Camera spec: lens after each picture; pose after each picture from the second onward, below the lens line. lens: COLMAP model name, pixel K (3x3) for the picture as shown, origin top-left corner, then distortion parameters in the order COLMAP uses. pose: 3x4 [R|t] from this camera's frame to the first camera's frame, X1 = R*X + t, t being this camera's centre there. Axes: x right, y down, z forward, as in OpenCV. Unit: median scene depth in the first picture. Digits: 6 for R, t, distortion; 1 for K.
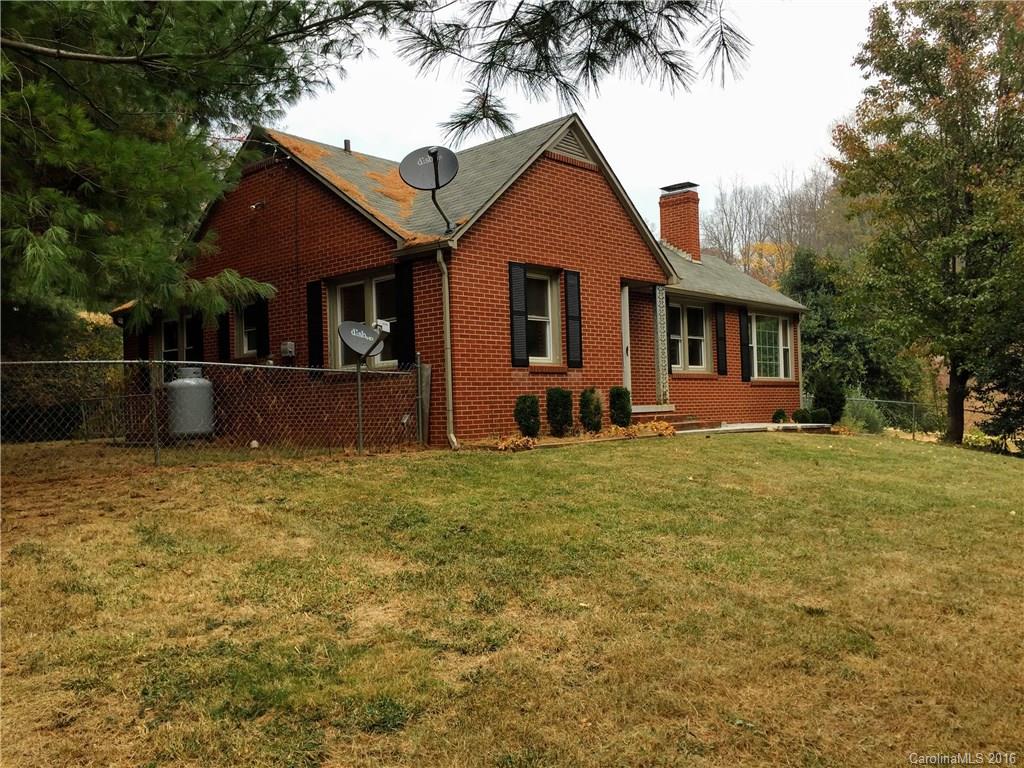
lens RADIAL K [[873.5, 0, 516.6], [0, 873.5, 384.6], [0, 0, 1]] dist [0.075943, -0.114597]
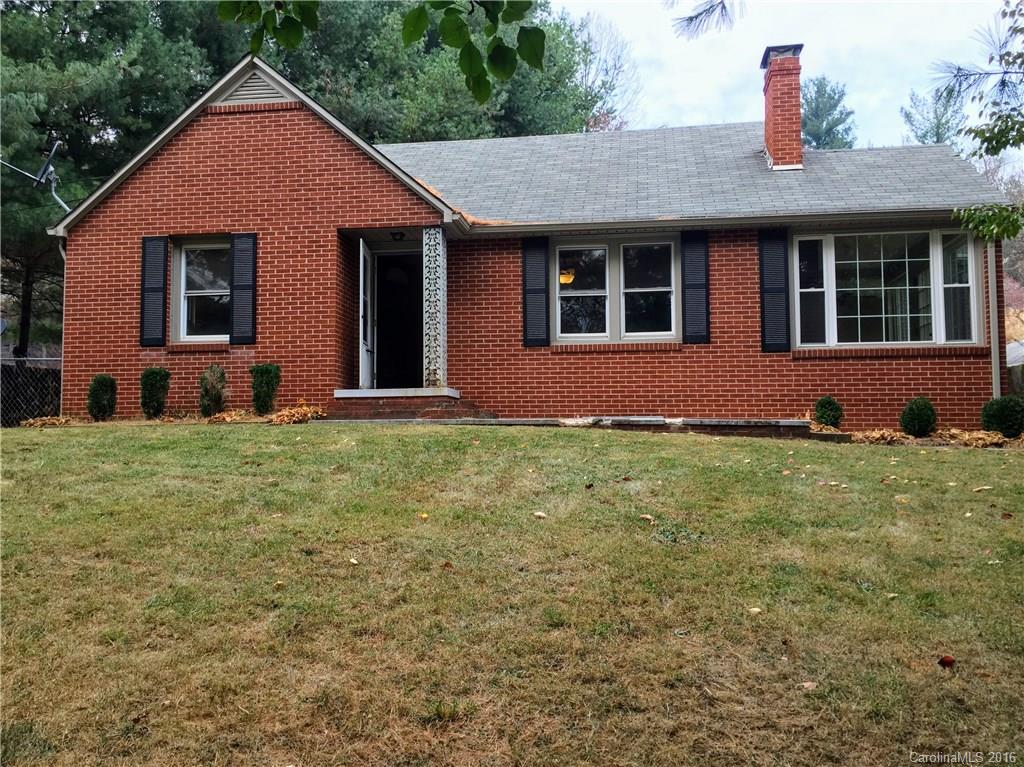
lens RADIAL K [[873.5, 0, 516.6], [0, 873.5, 384.1], [0, 0, 1]] dist [0.075943, -0.114597]
pose [[0.555514, -0.036776, -0.830694, 0.816747], [0.010255, 0.999248, -0.037381, 0.047927], [0.831444, 0.012247, 0.555473, 0.651003]]
